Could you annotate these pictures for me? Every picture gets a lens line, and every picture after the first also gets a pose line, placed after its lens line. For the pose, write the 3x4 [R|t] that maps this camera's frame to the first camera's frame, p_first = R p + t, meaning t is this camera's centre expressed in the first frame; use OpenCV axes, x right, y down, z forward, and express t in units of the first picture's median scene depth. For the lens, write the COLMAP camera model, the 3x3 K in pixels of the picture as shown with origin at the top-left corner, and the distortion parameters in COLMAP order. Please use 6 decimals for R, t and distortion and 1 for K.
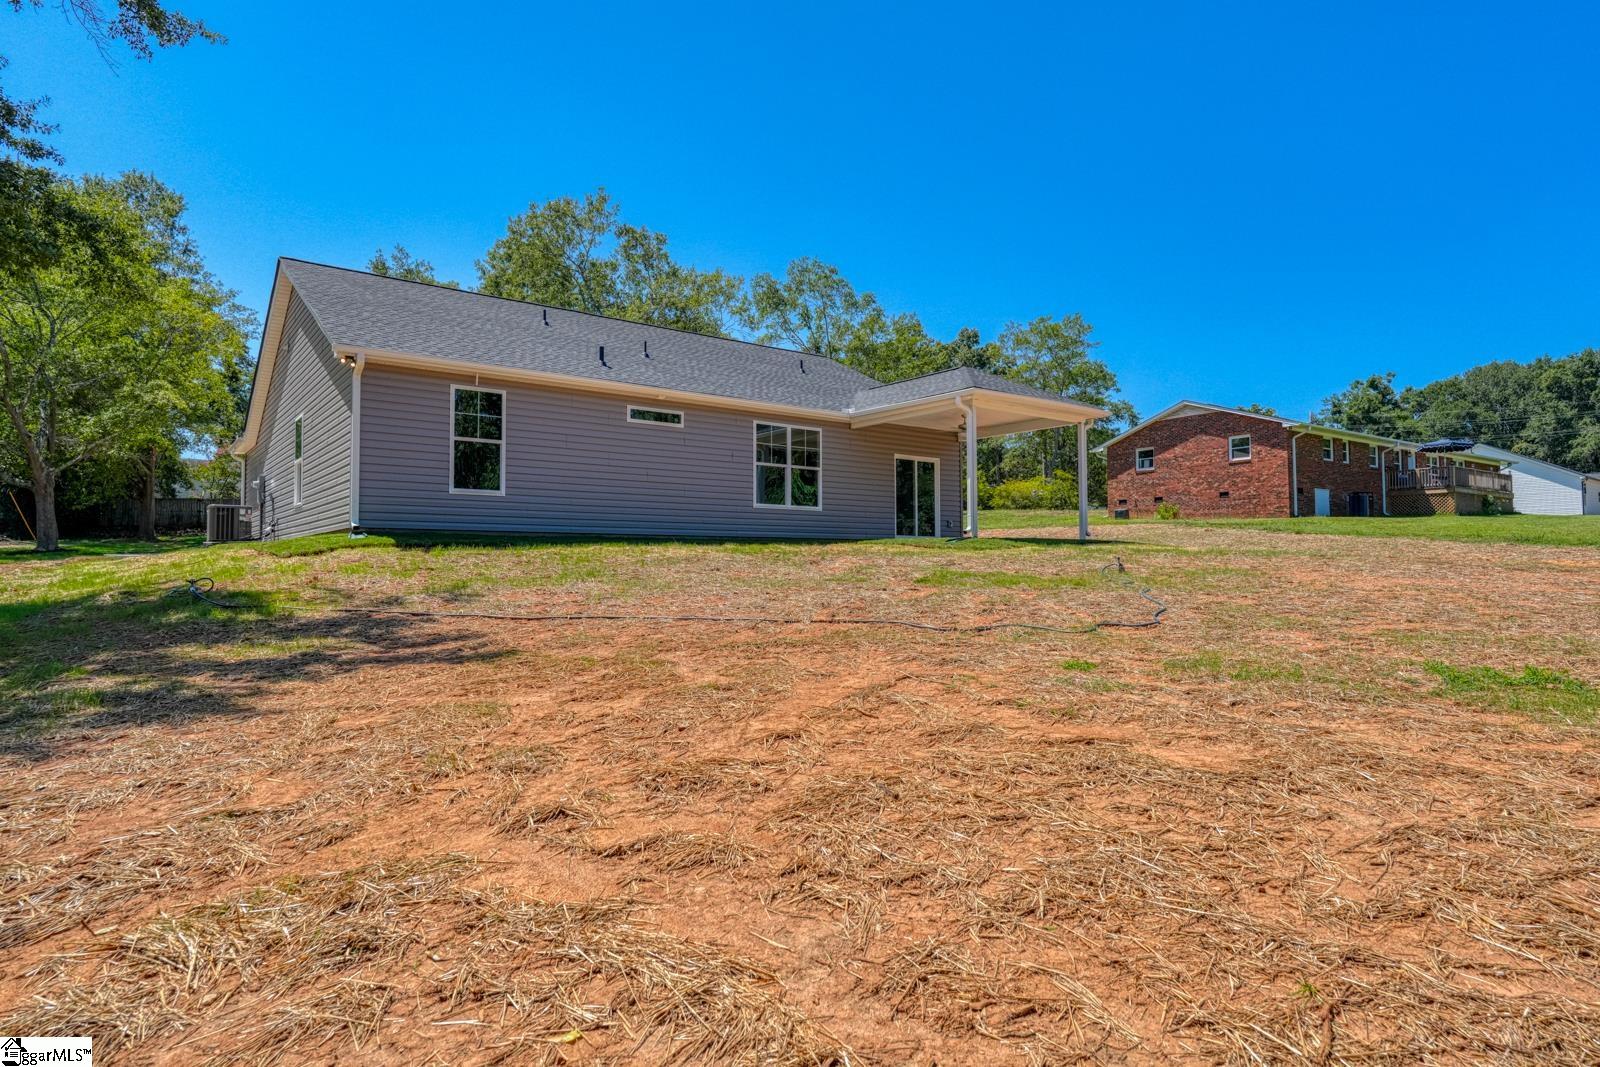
lens RADIAL K [[901.3, 0, 795.8], [0, 901.3, 537.6], [0, 0, 1]] dist [-0.000575, -0.000569]
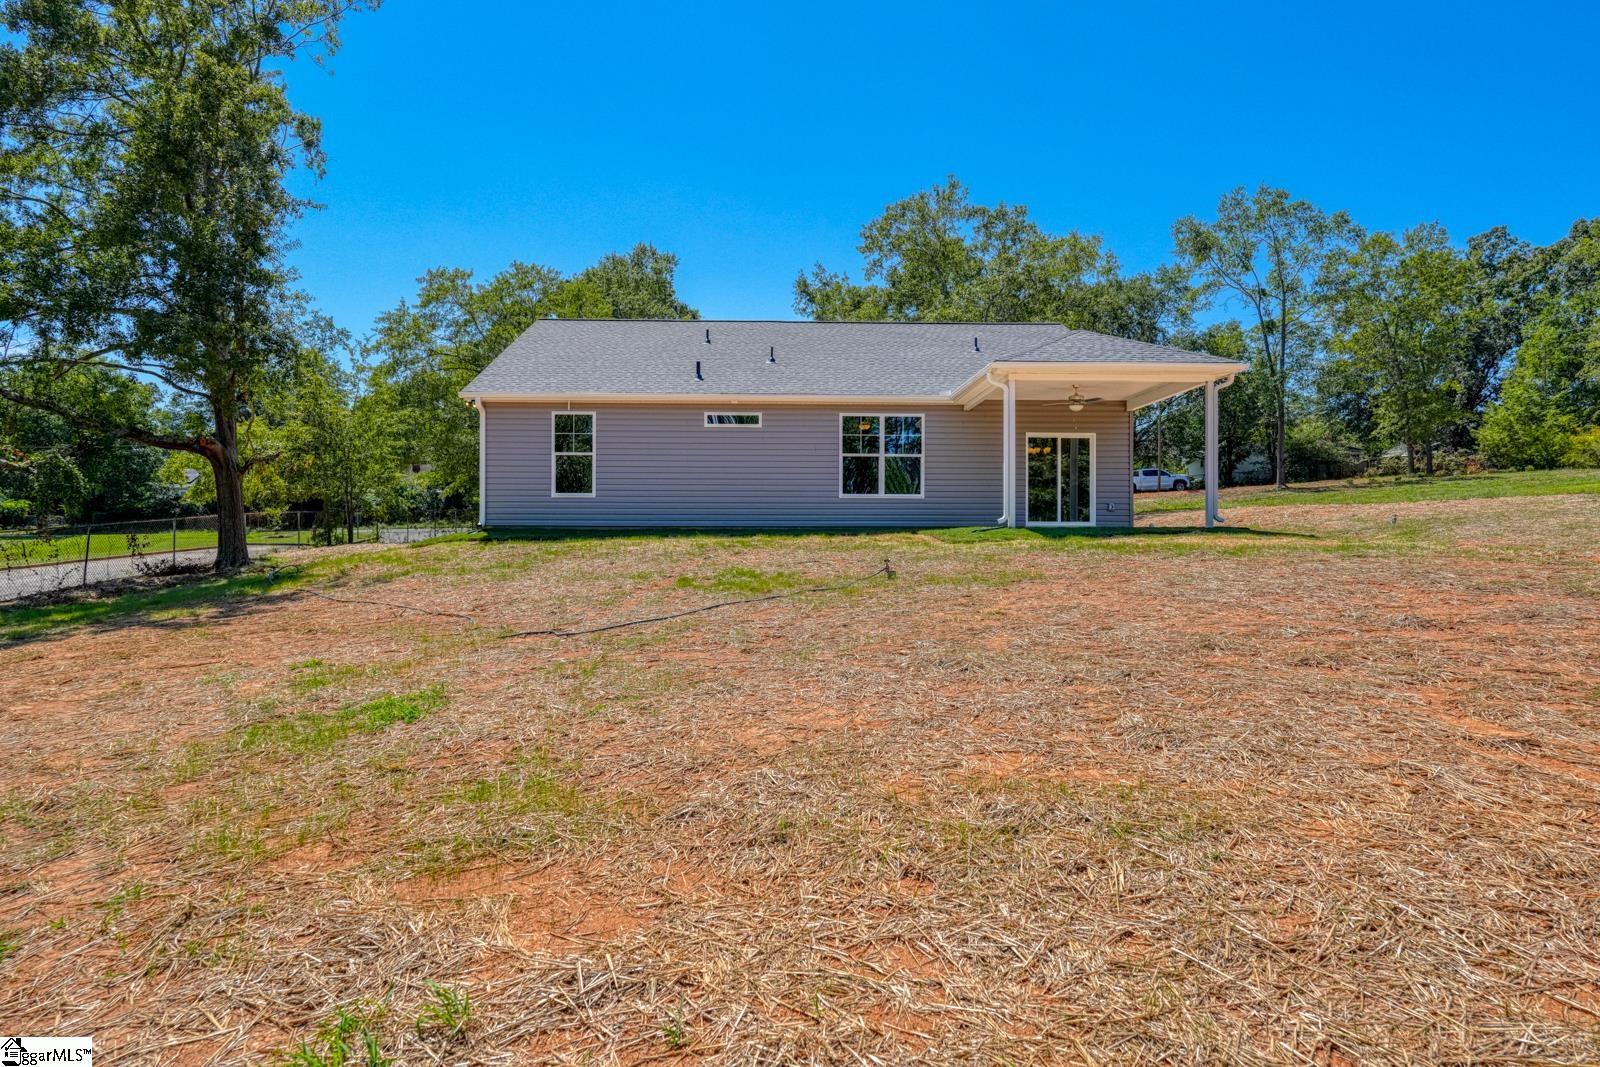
lens RADIAL K [[901.3, 0, 795.9], [0, 901.3, 532.2], [0, 0, 1]] dist [-0.000575, -0.000569]
pose [[0.809421, -0.000838, -0.587229, 0.509665], [0.015350, 0.999687, 0.019731, -0.015445], [0.587029, -0.024985, 0.809180, 0.133074]]
